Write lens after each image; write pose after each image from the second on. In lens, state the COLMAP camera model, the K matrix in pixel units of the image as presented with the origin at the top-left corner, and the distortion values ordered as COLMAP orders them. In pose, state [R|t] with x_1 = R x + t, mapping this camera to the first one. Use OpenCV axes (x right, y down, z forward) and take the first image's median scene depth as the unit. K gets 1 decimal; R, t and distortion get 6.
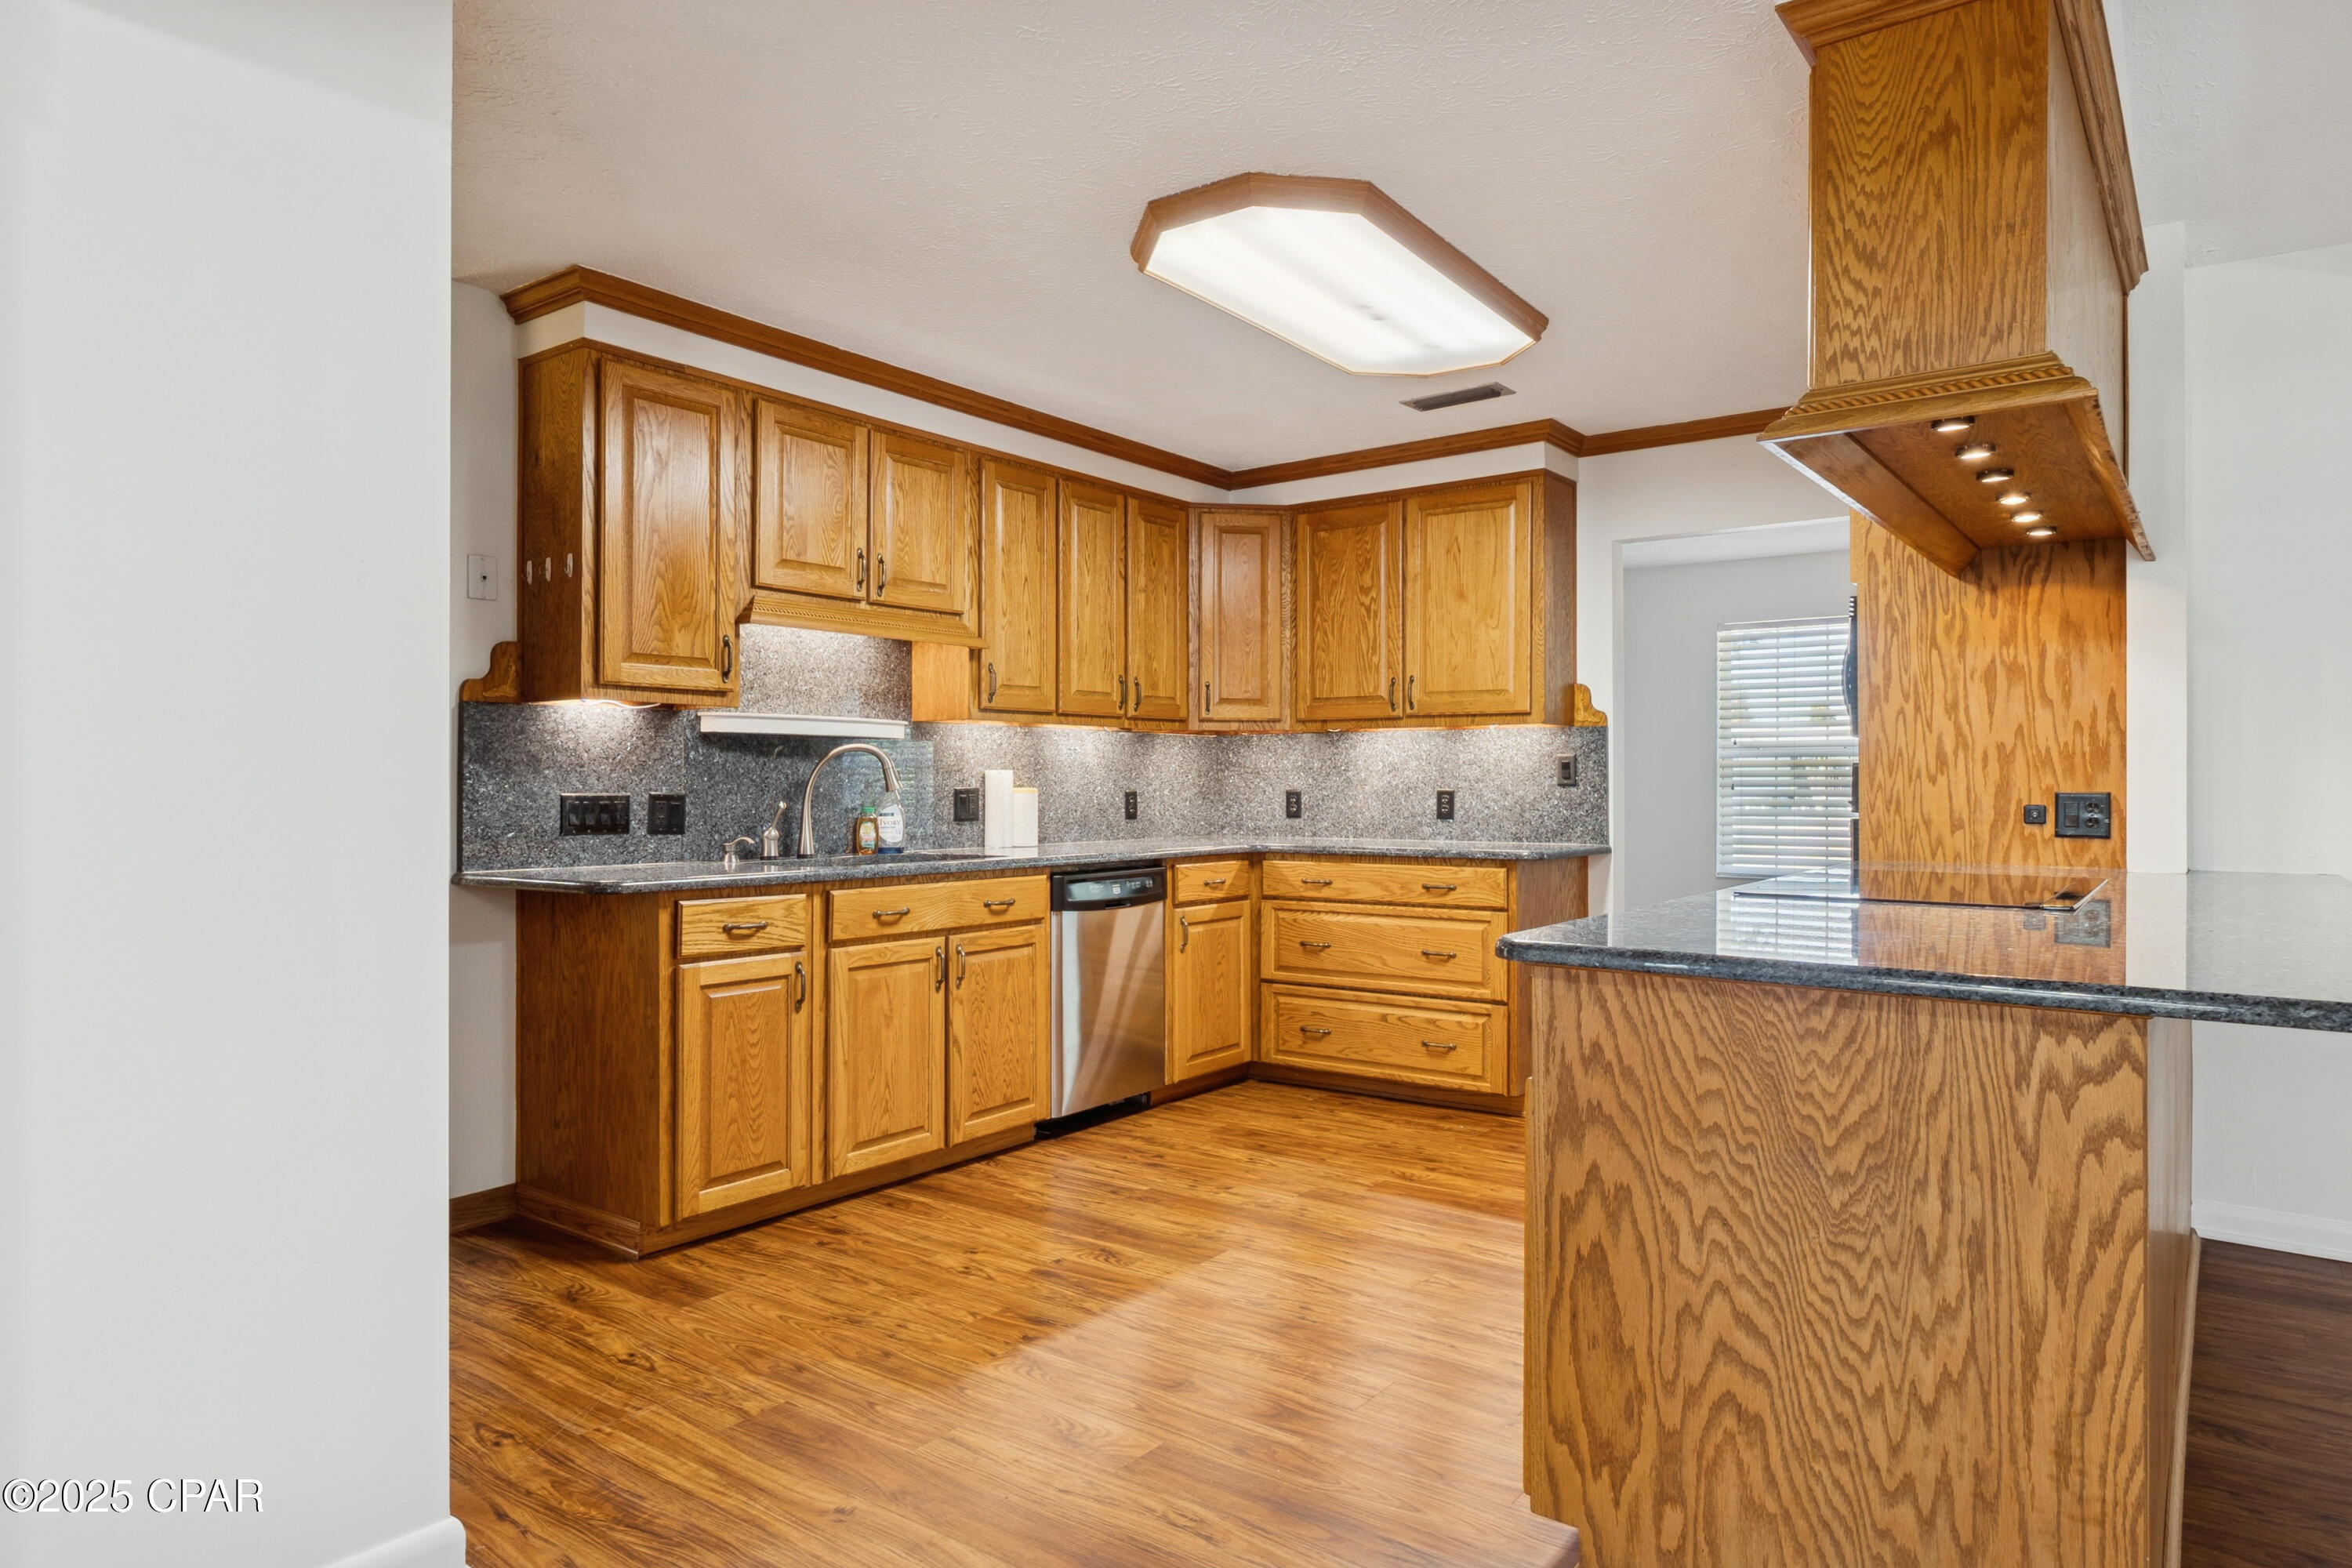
lens RADIAL K [[1410.2, 0, 1175.2], [0, 1410.2, 765.9], [0, 0, 1]] dist [0.004858, 0.000803]
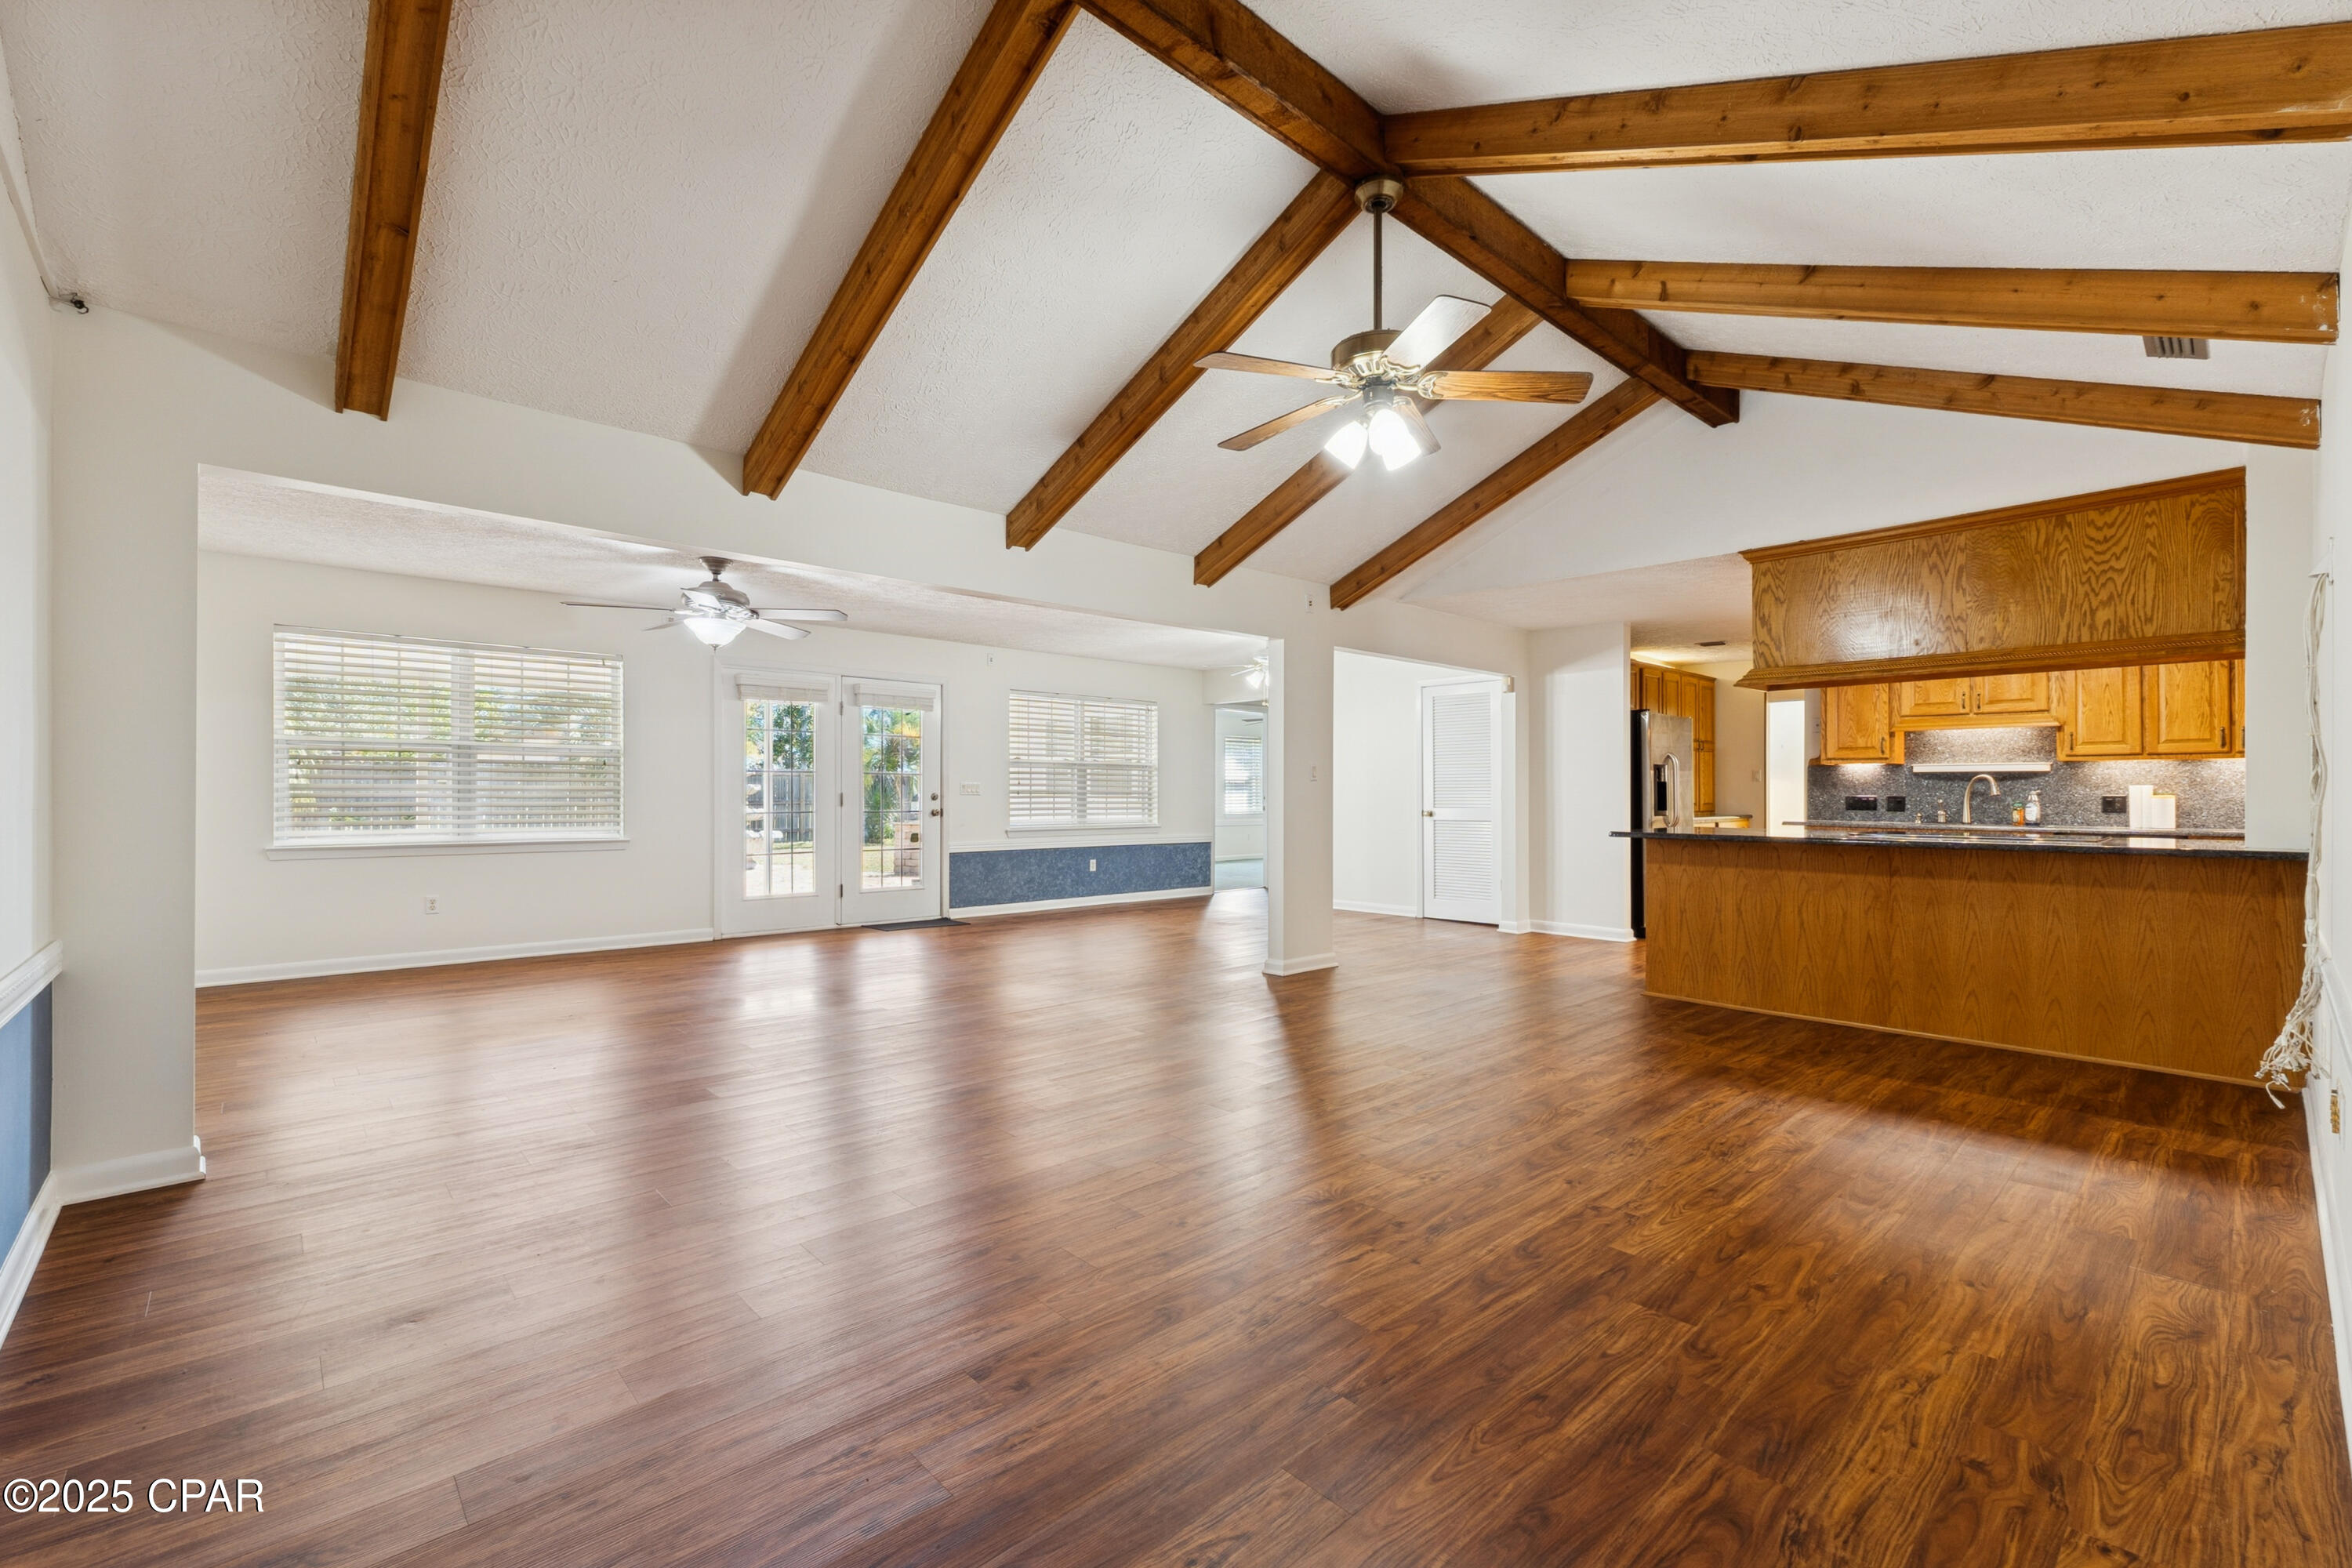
lens RADIAL K [[997.9, 0, 1172.0], [0, 997.9, 795.0], [0, 0, 1]] dist [0.004301, -0.000835]
pose [[-0.180748, -0.001754, -0.983528, 1.645303], [0.008047, 0.999962, -0.003262, 0.011559], [0.983497, -0.008504, -0.180727, 0.005859]]
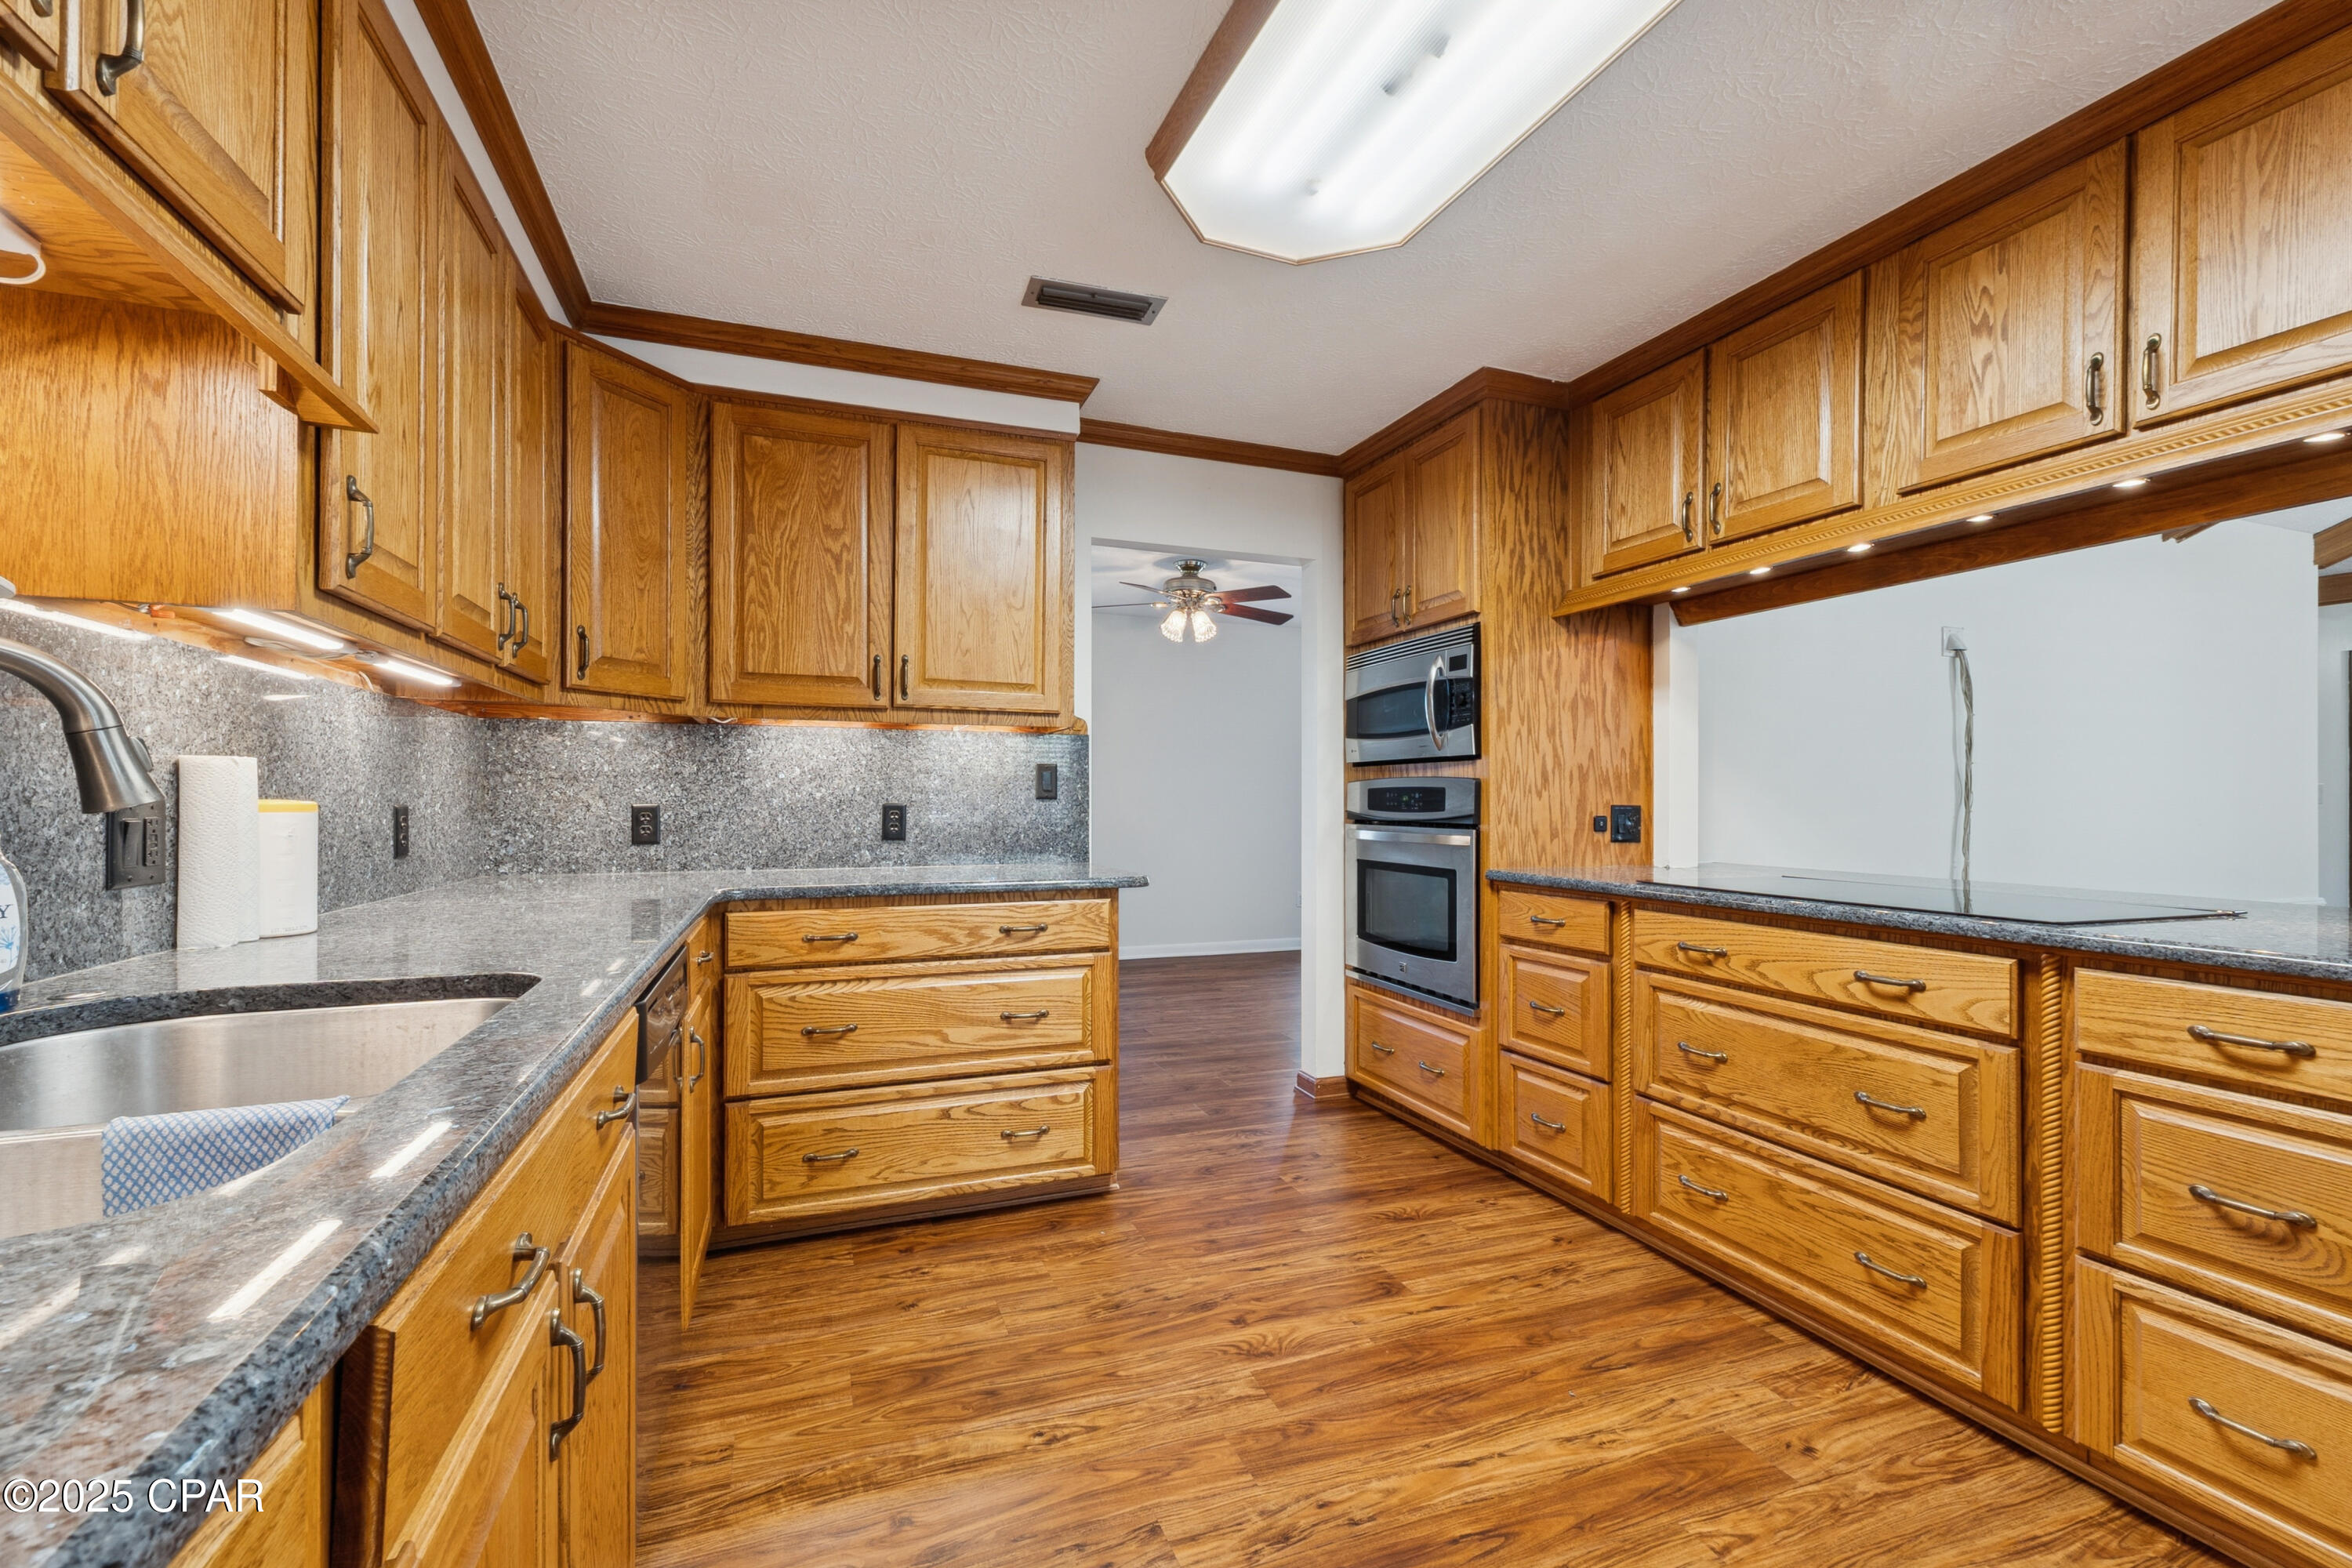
lens RADIAL K [[997.9, 0, 1174.9], [0, 997.9, 797.7], [0, 0, 1]] dist [0.004301, -0.000835]
pose [[0.537682, 0.005106, 0.843132, -0.266868], [-0.014048, 0.999897, 0.002903, 0.012587], [-0.843031, -0.013405, 0.537699, 0.730520]]
